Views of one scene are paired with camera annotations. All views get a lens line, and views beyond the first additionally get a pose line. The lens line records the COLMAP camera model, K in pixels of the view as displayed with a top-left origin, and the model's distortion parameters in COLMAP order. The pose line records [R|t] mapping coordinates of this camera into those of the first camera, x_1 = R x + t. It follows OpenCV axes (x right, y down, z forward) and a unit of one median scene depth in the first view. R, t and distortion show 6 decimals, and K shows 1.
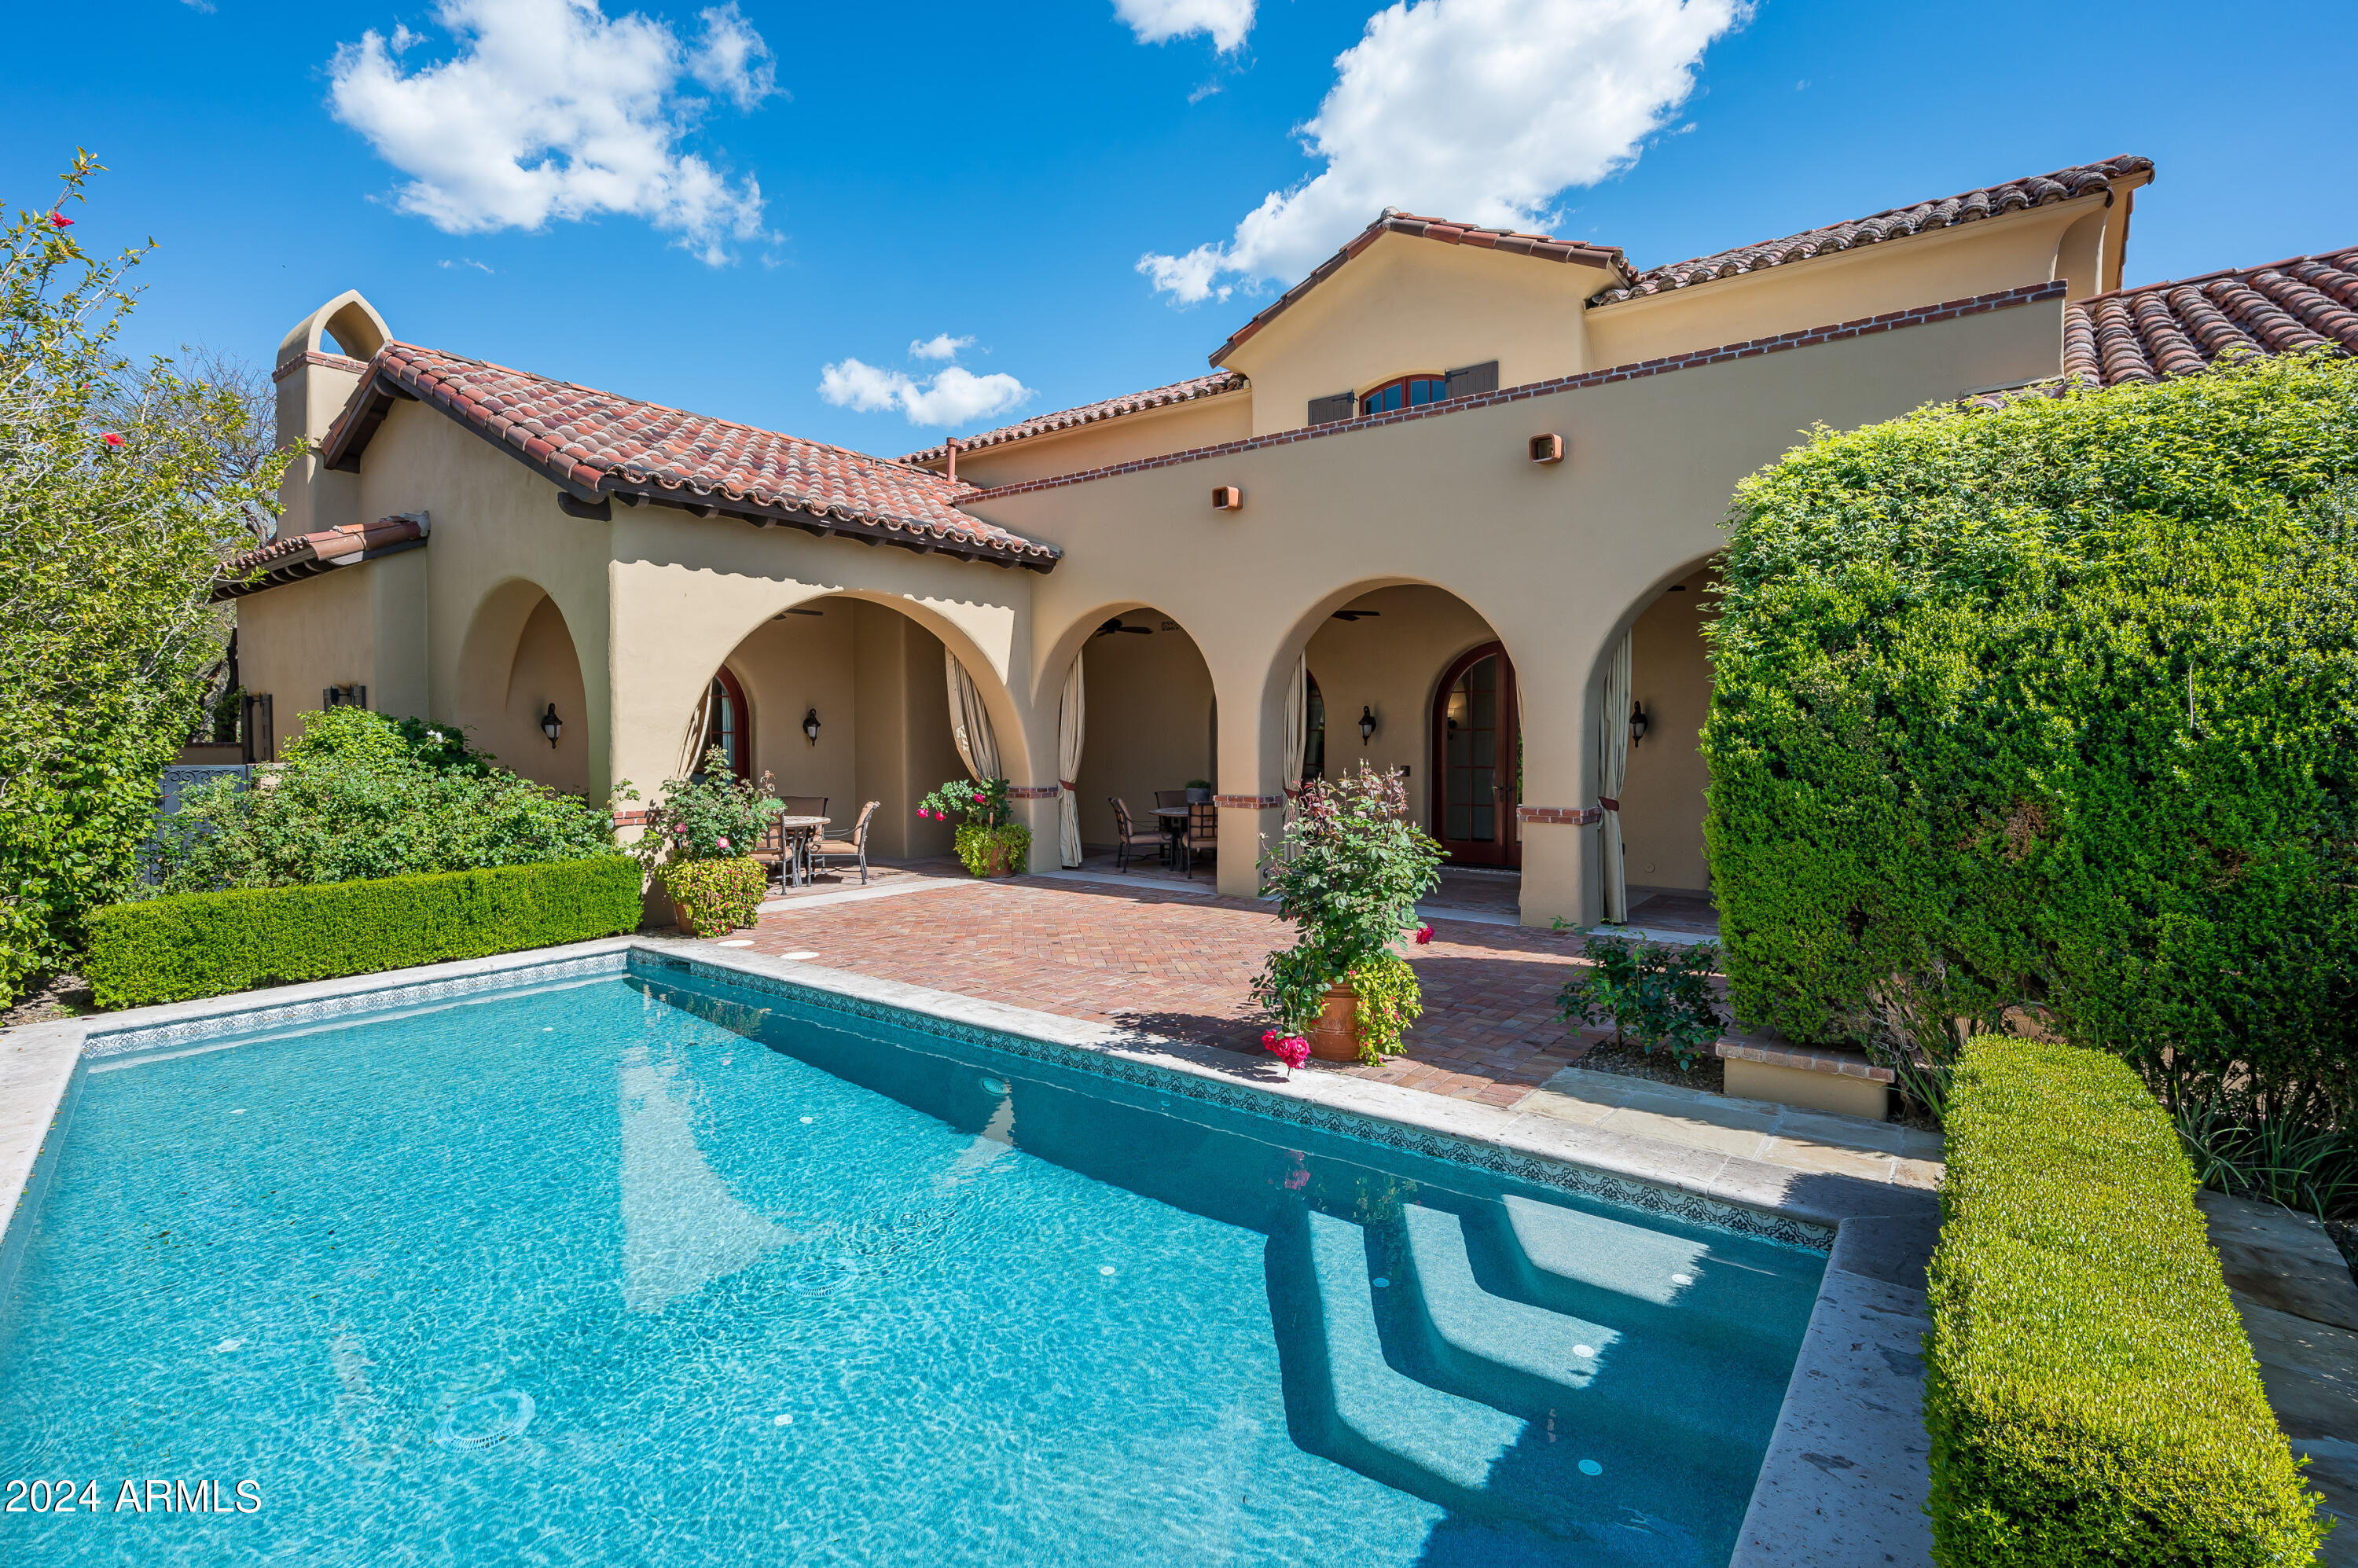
lens RADIAL K [[1081.1, 0, 1179.0], [0, 1081.1, 784.0], [0, 0, 1]] dist [-0.000997, -0.000057]
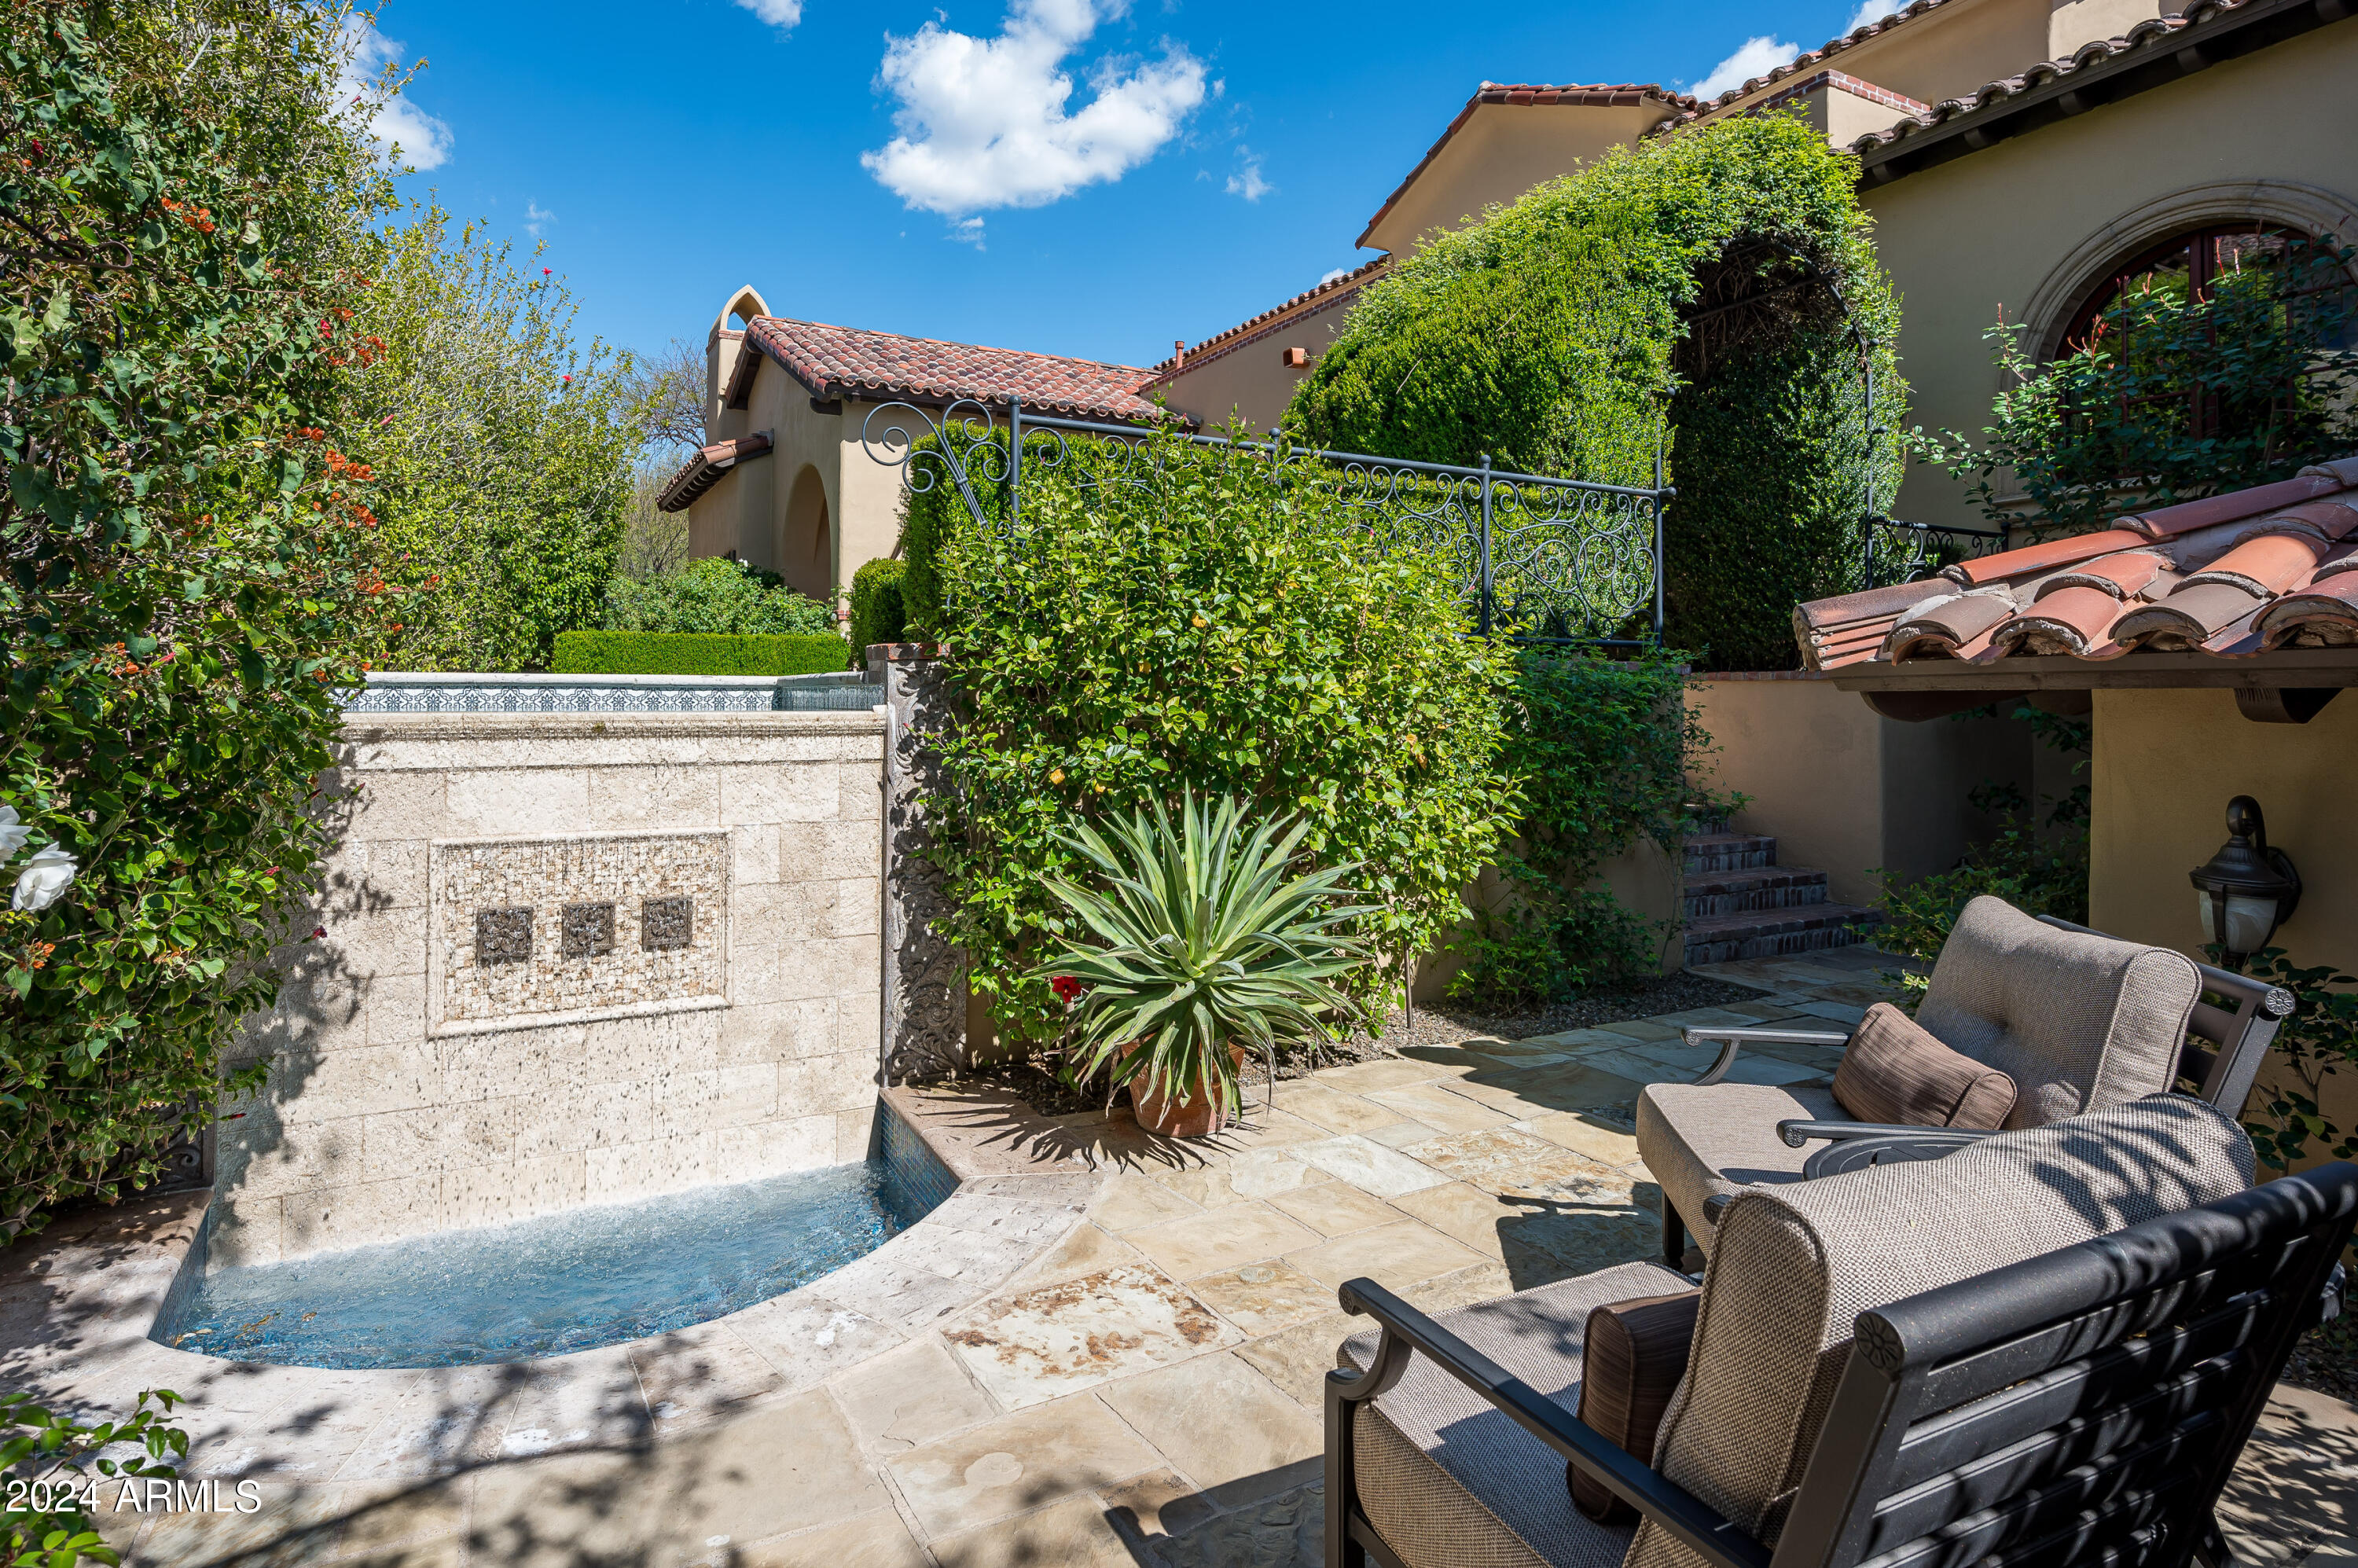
lens RADIAL K [[1300.3, 0, 1178.5], [0, 1300.3, 719.2], [0, 0, 1]] dist [0.000782, 0.000115]
pose [[0.905866, 0.005263, -0.423533, 0.524545], [-0.023878, 0.998967, -0.038658, 0.187087], [0.422892, 0.045132, 0.905056, -0.325232]]
